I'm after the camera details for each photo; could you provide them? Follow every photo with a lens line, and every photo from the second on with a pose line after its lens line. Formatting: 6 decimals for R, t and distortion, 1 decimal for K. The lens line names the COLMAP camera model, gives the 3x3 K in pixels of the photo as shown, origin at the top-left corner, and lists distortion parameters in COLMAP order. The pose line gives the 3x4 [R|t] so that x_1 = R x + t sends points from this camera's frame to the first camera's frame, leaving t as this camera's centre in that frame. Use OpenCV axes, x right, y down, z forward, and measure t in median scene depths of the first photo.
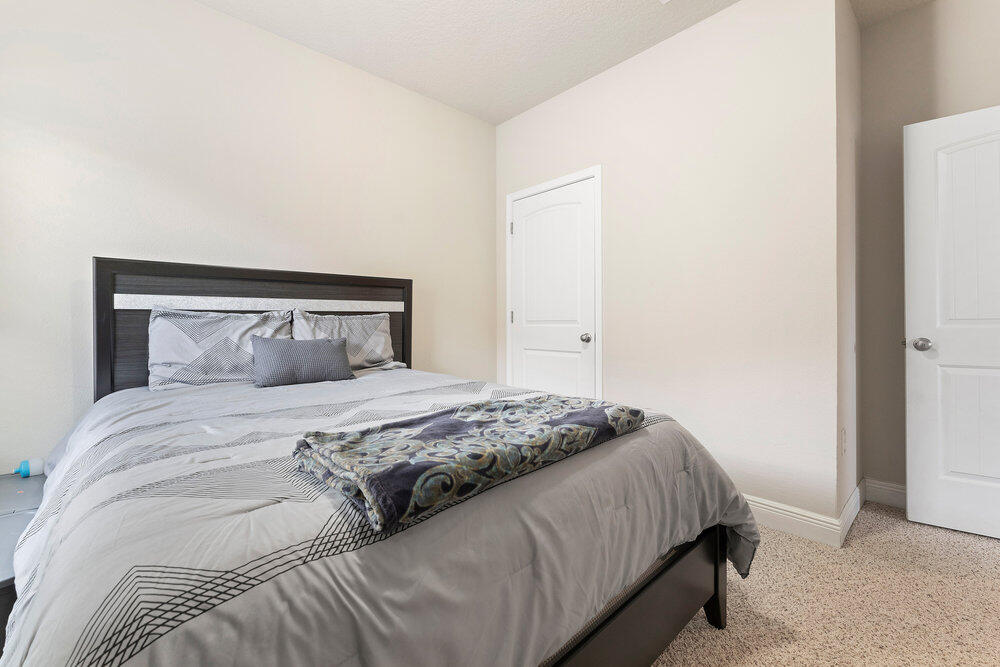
lens RADIAL K [[421.0, 0, 500.4], [0, 421.0, 319.8], [0, 0, 1]] dist [0.000029, 0.000001]
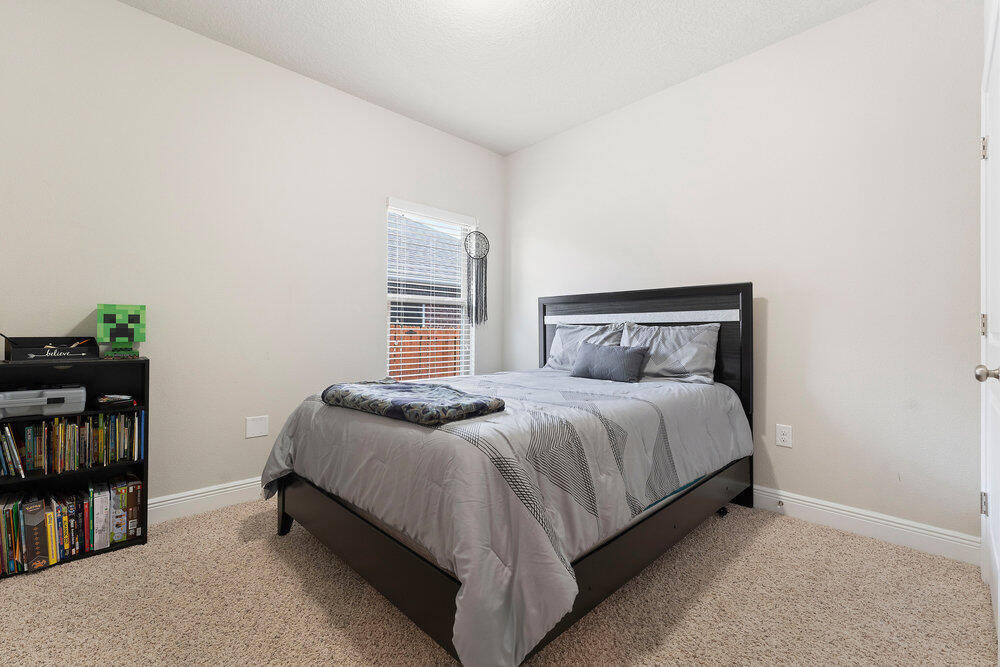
lens RADIAL K [[422.3, 0, 500.0], [0, 422.3, 333.5], [0, 0, 1]] dist [-0.000870, -0.000325]
pose [[0.029601, 0.008246, -0.999528, 0.729947], [-0.002840, 0.999963, 0.008165, 0.000479], [0.999558, 0.002597, 0.029623, 0.581154]]
